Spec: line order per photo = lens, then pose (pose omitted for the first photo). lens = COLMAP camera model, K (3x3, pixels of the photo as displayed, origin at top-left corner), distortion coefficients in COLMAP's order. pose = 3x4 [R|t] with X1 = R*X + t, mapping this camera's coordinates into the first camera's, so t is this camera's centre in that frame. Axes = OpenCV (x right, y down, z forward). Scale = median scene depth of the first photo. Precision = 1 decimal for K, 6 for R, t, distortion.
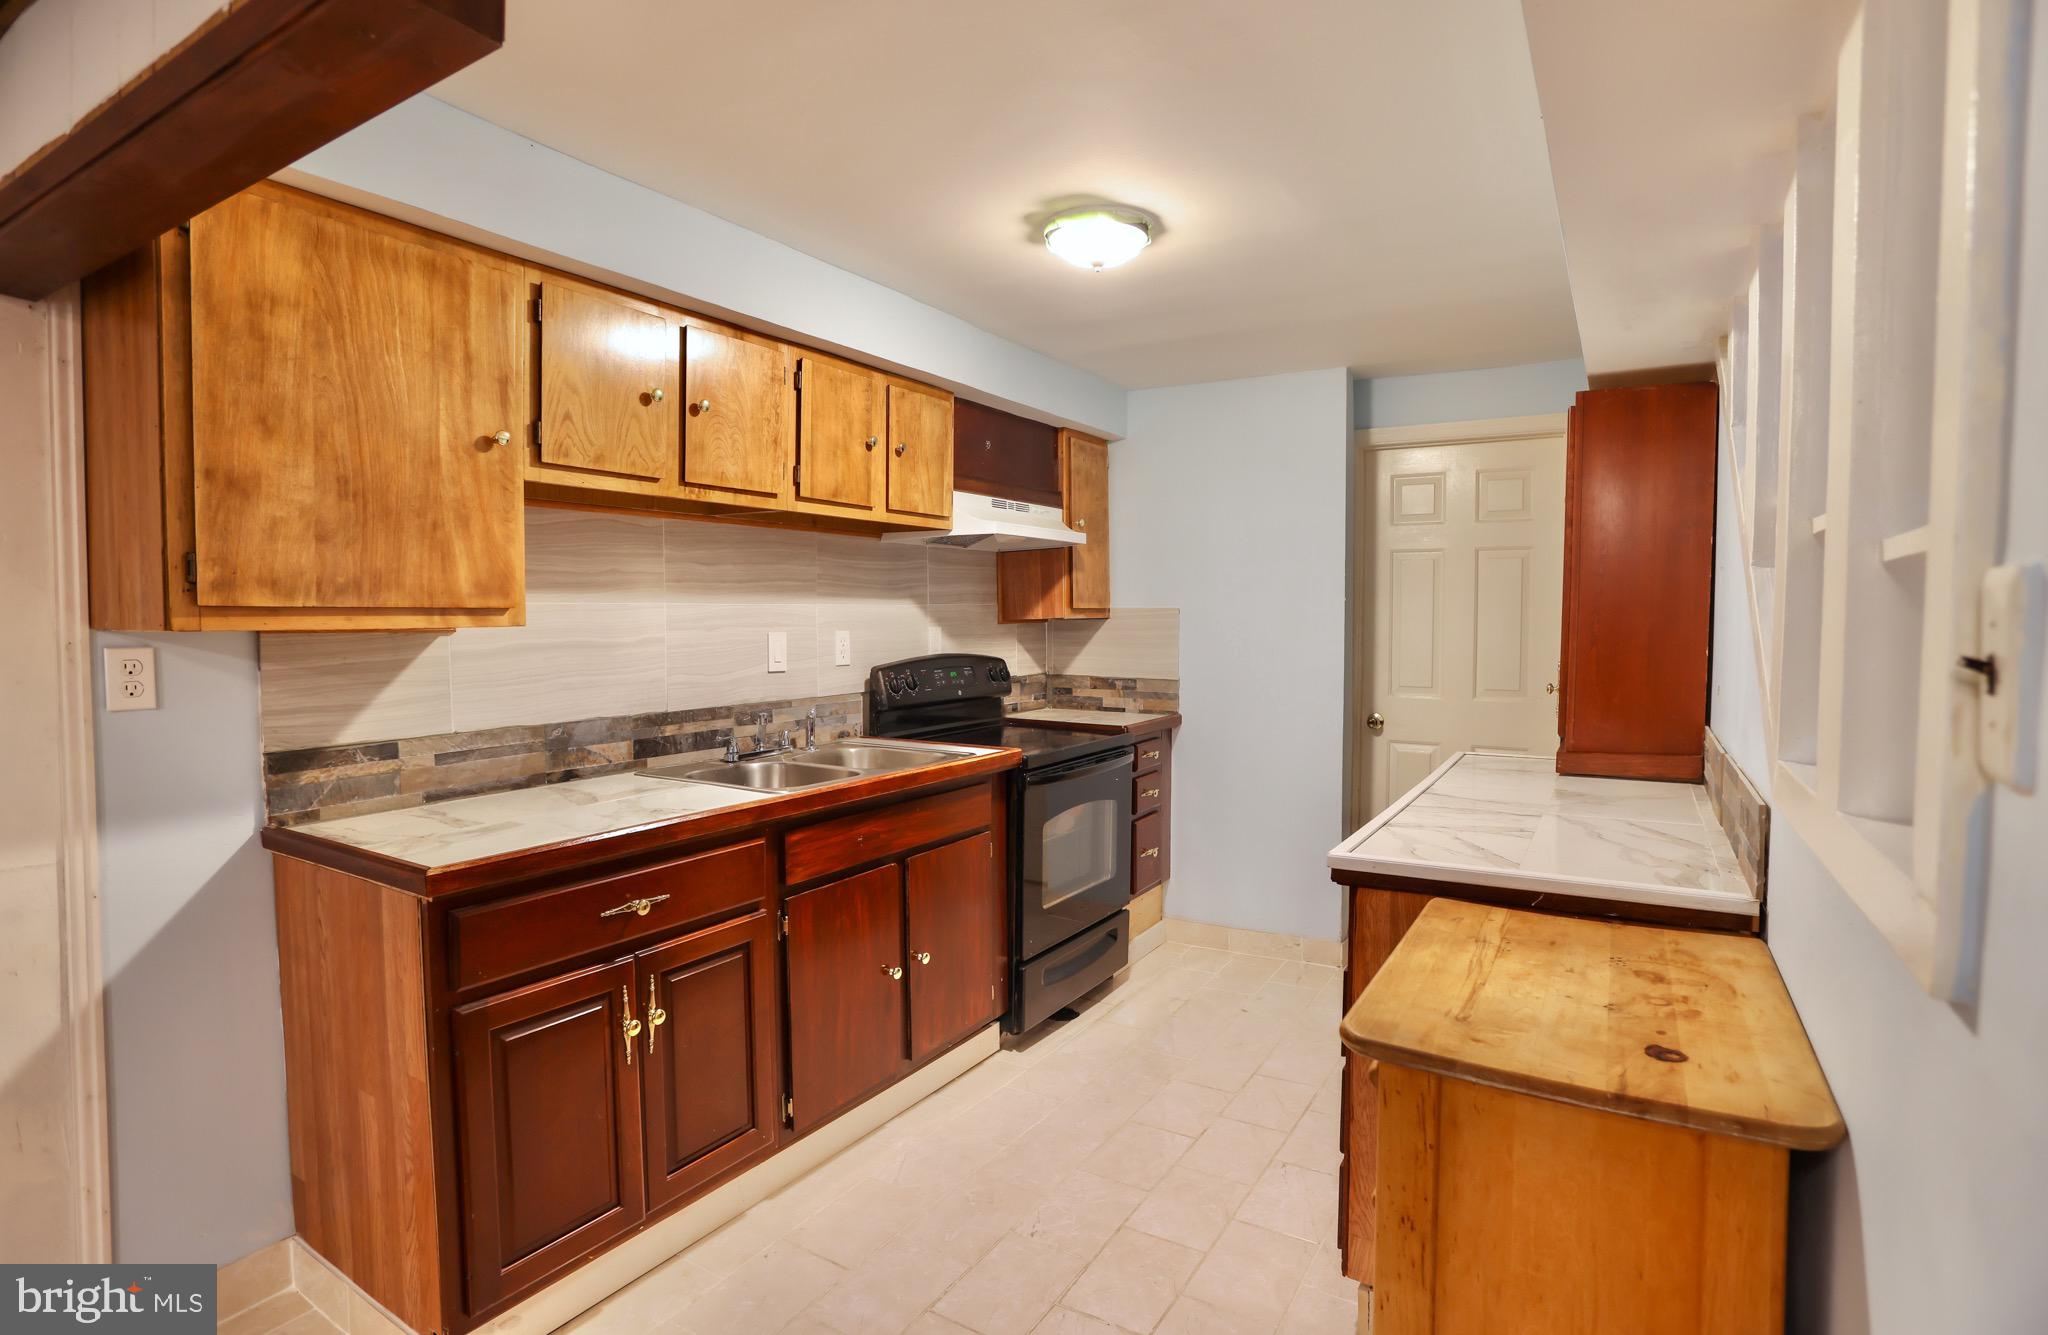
lens RADIAL K [[1014.6, 0, 1024.0], [0, 1014.6, 667.5], [0, 0, 1]] dist [-0.084437, 0.043649]
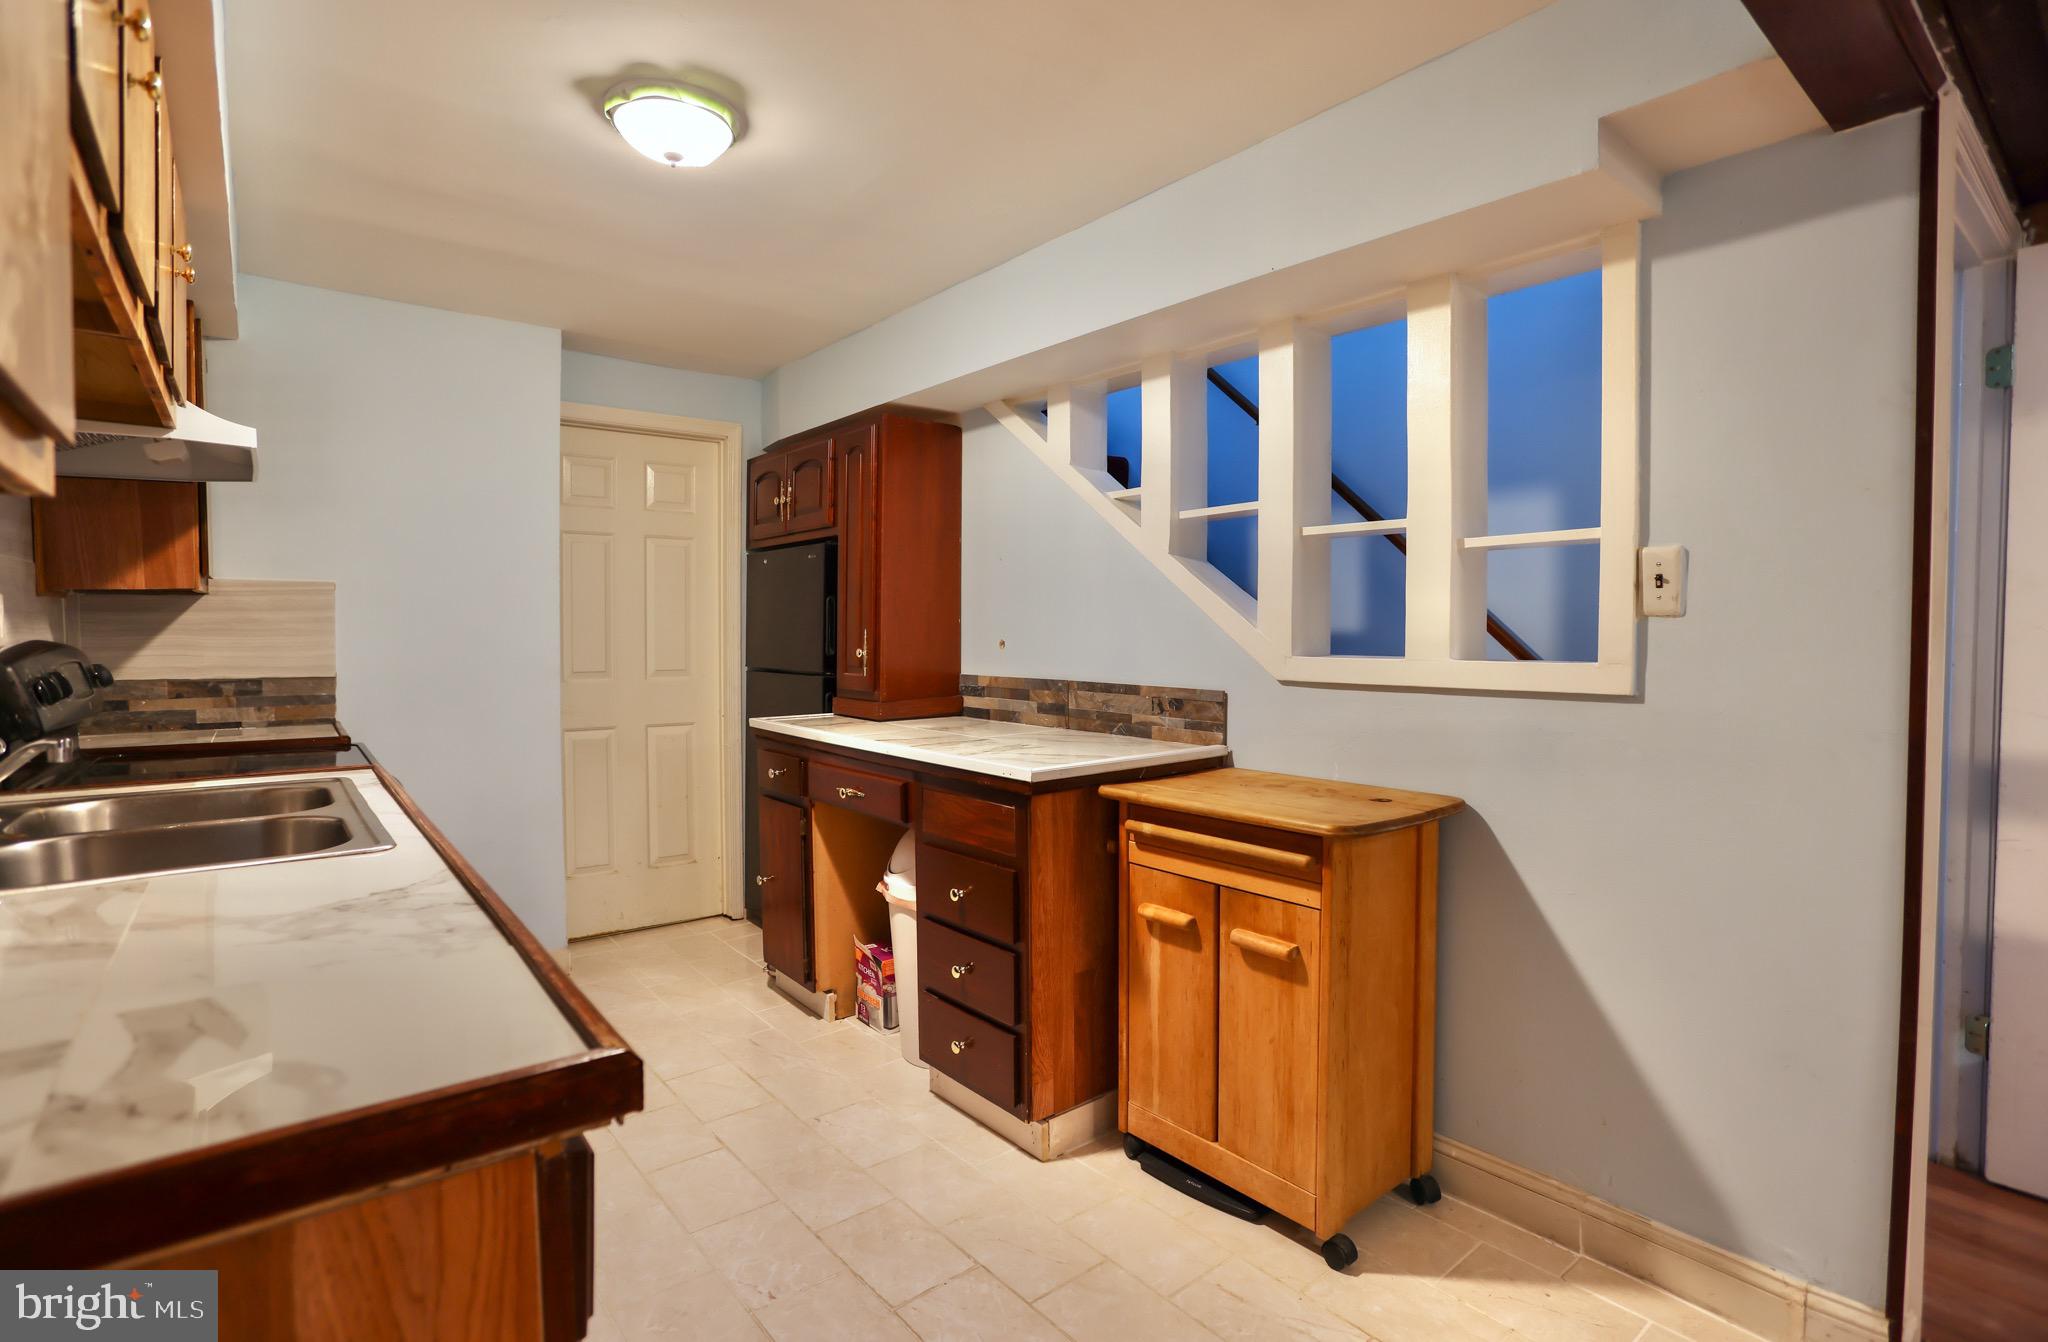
lens RADIAL K [[990.4, 0, 1024.0], [0, 990.4, 671.0], [0, 0, 1]] dist [-0.069227, 0.029703]
pose [[0.341375, -0.038502, 0.939138, -0.512438], [0.049691, 0.998503, 0.022874, 0.024817], [-0.938613, 0.038859, 0.342777, 0.383706]]
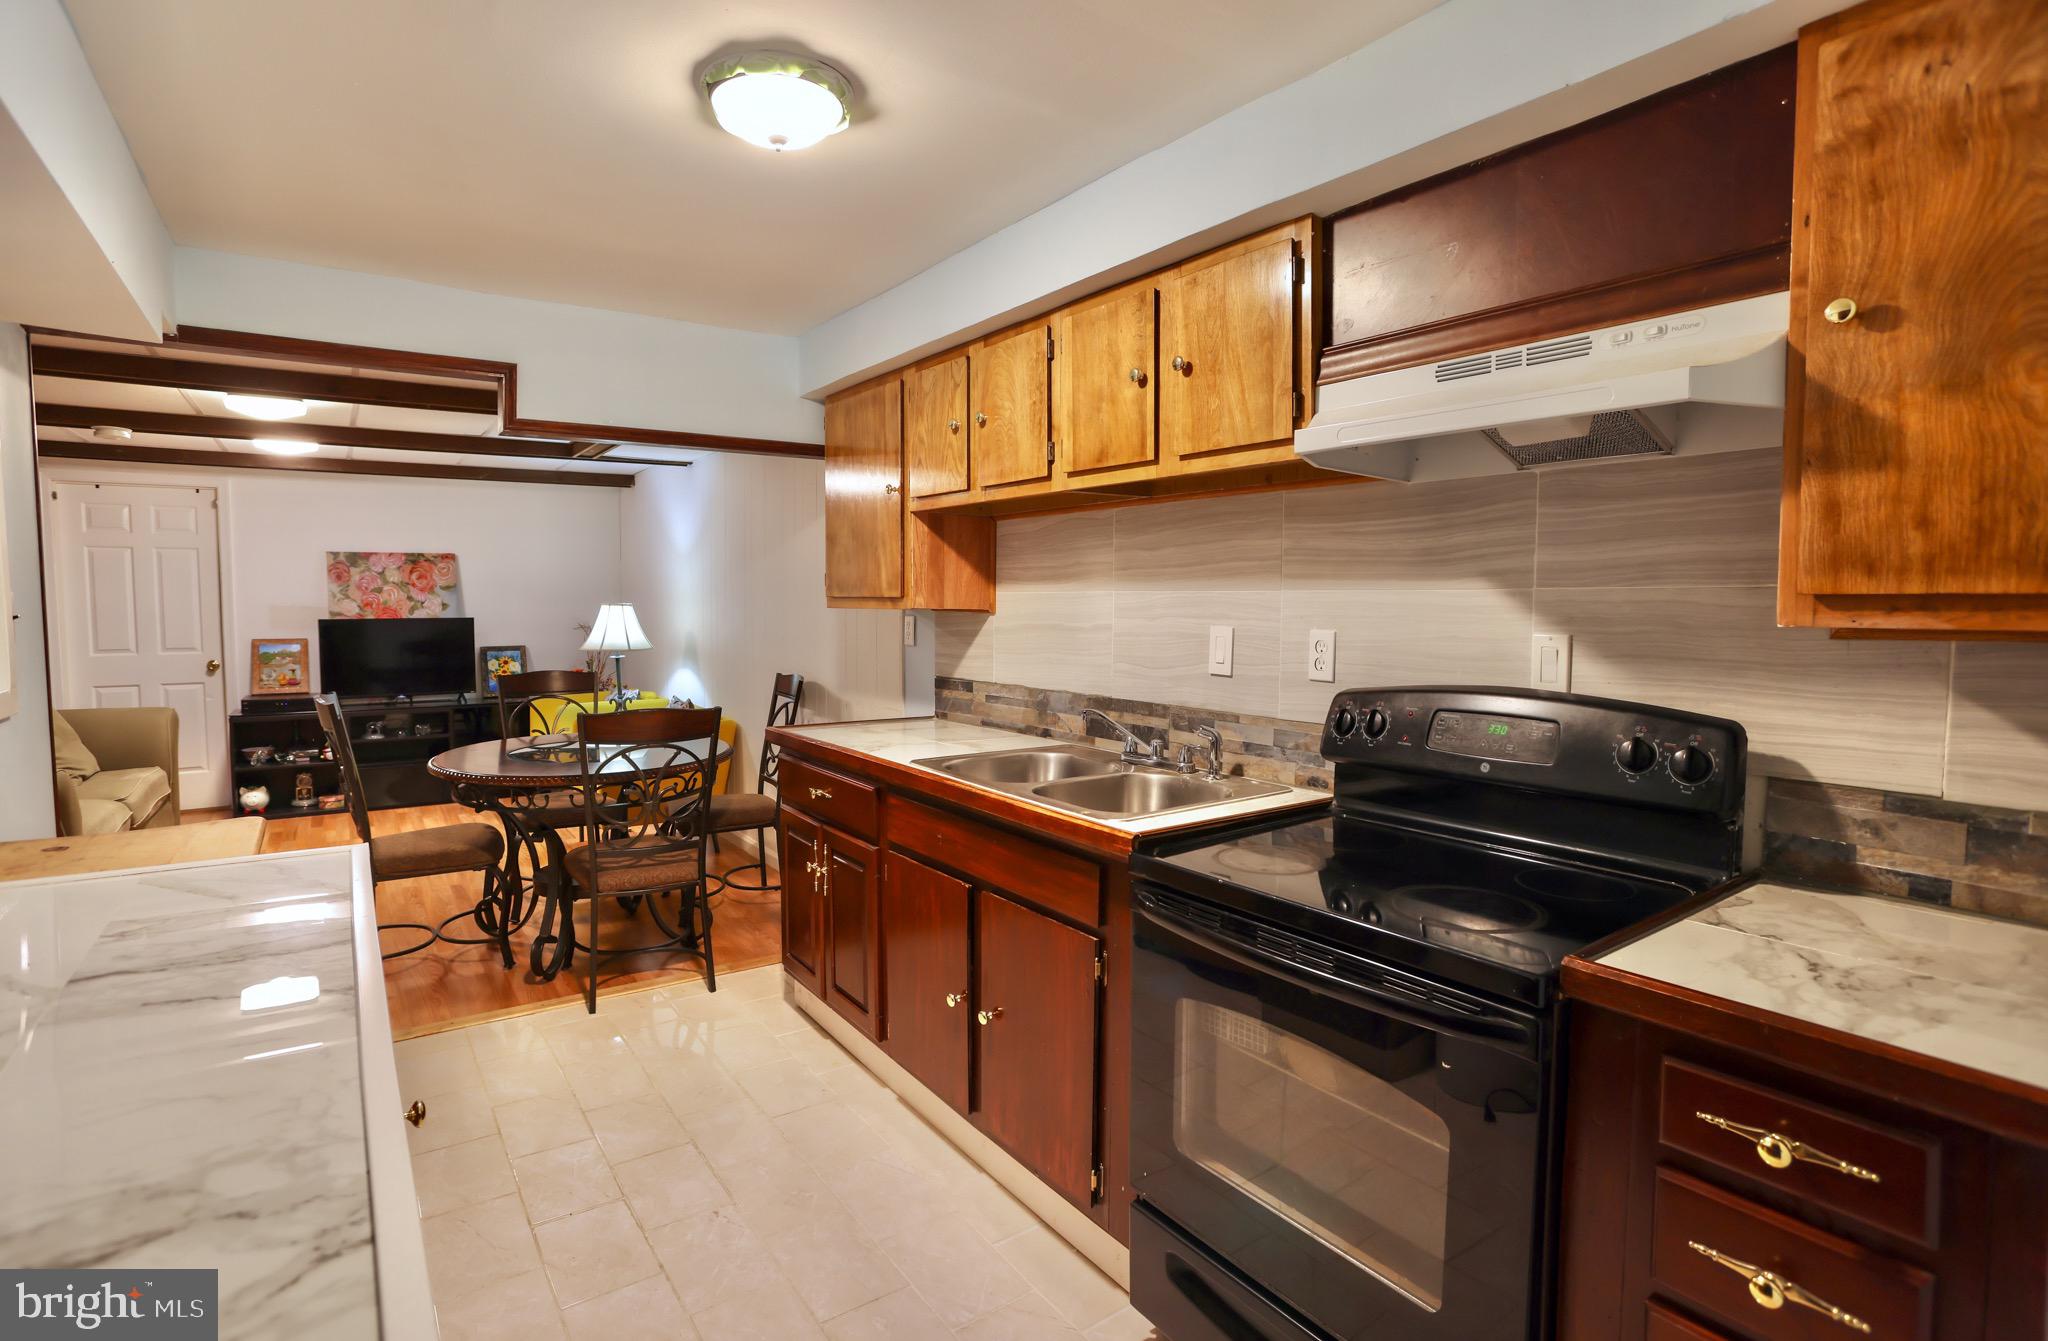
lens RADIAL K [[1009.2, 0, 1024.0], [0, 1009.2, 670.5], [0, 0, 1]] dist [-0.085334, 0.047280]
pose [[-0.394228, 0.066314, -0.916617, 0.596569], [-0.050186, 0.994351, 0.093523, -0.072038], [0.917641, 0.082871, -0.388673, 1.260364]]
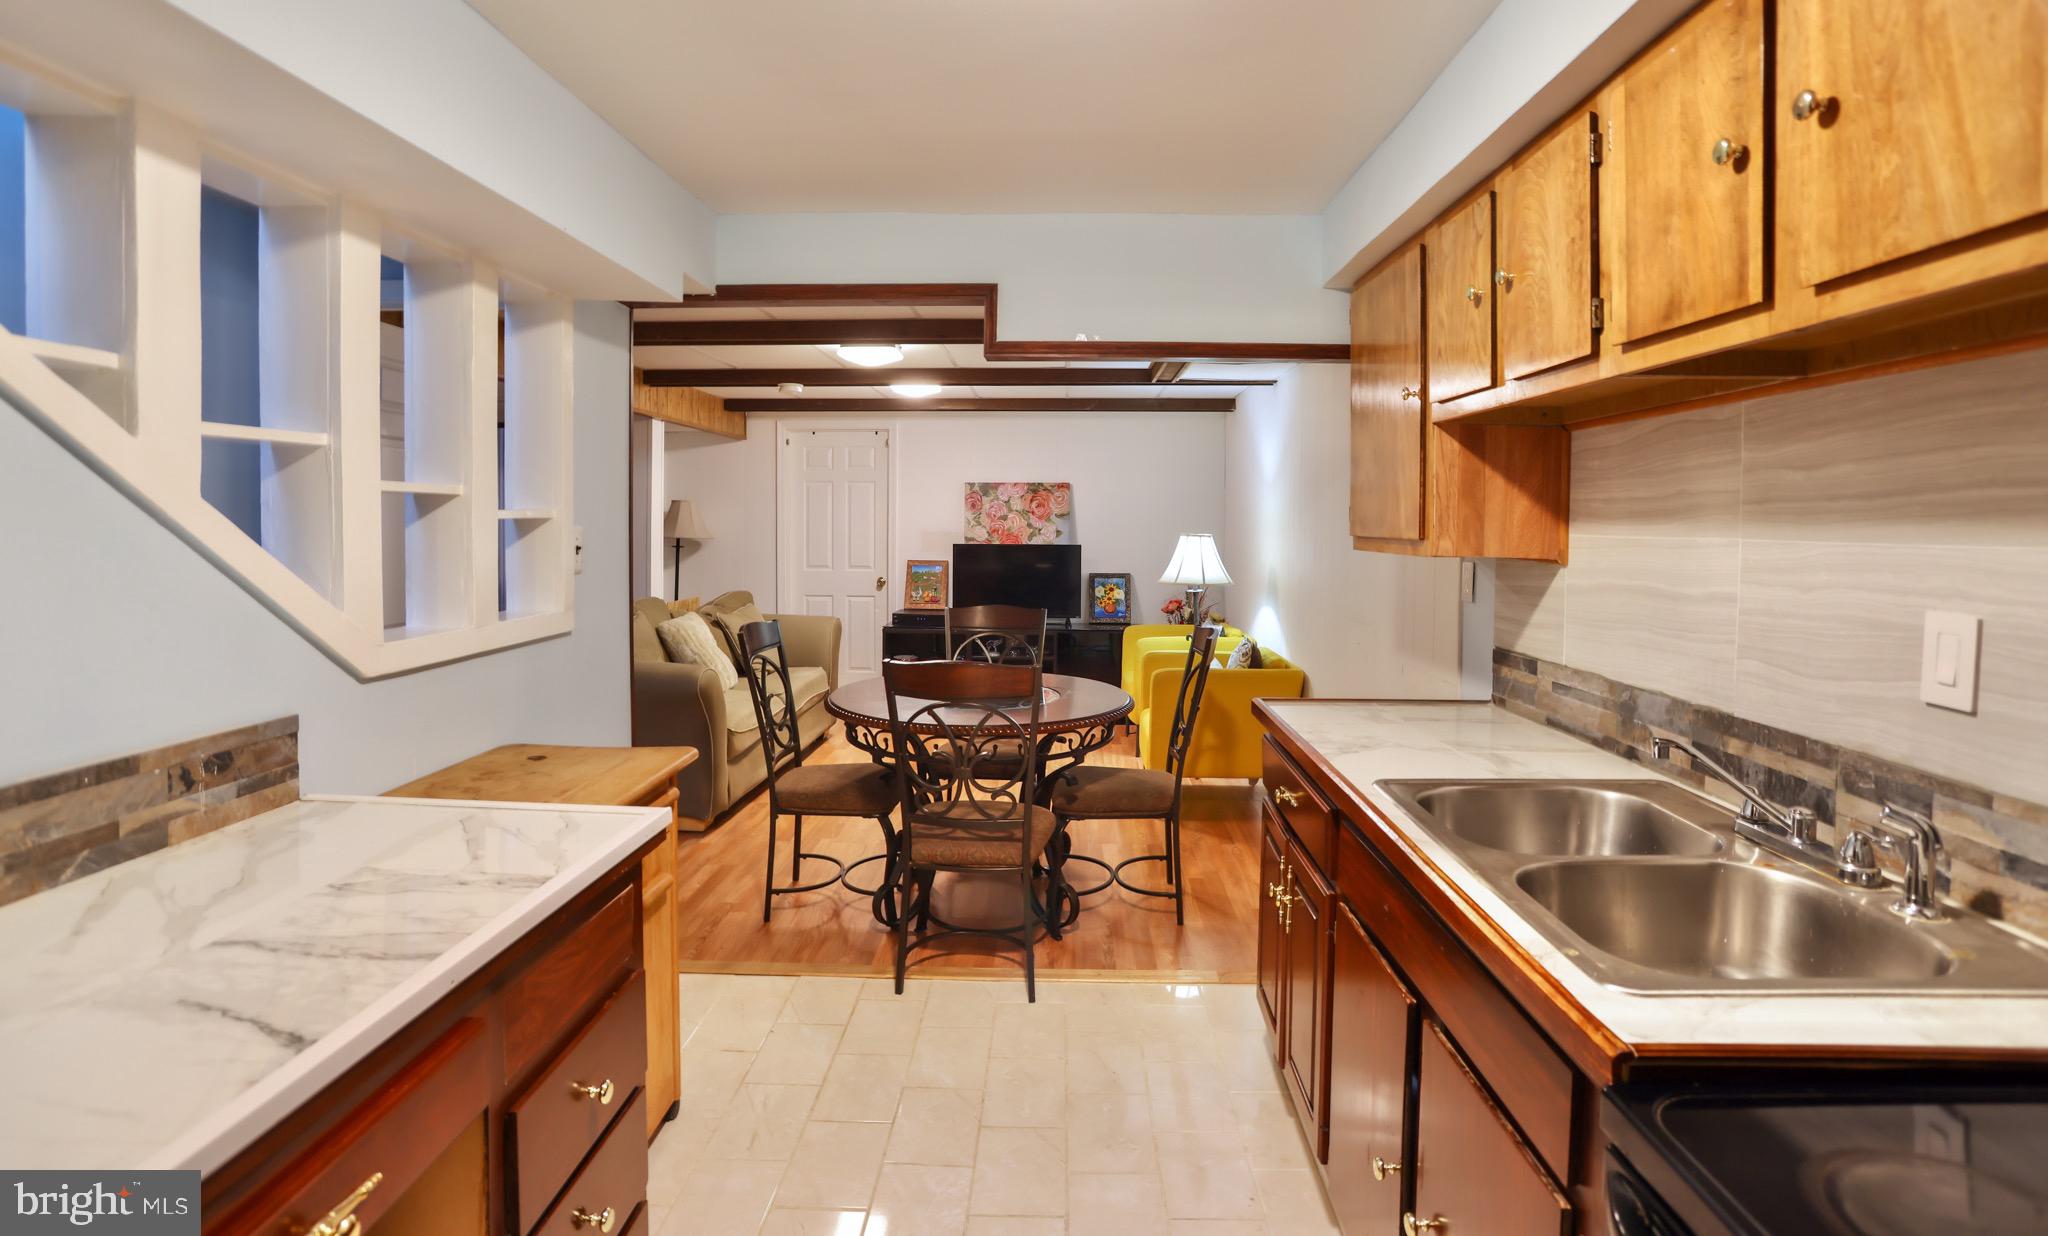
lens RADIAL K [[1028.0, 0, 1038.0], [0, 1028.0, 549.7], [0, 0, 1]] dist [-0.080016, 0.045667]
pose [[-0.866116, 0.009626, -0.499750, 0.305779], [-0.032365, 0.996637, 0.075287, -0.085522], [0.498794, 0.081382, -0.862891, 1.251879]]
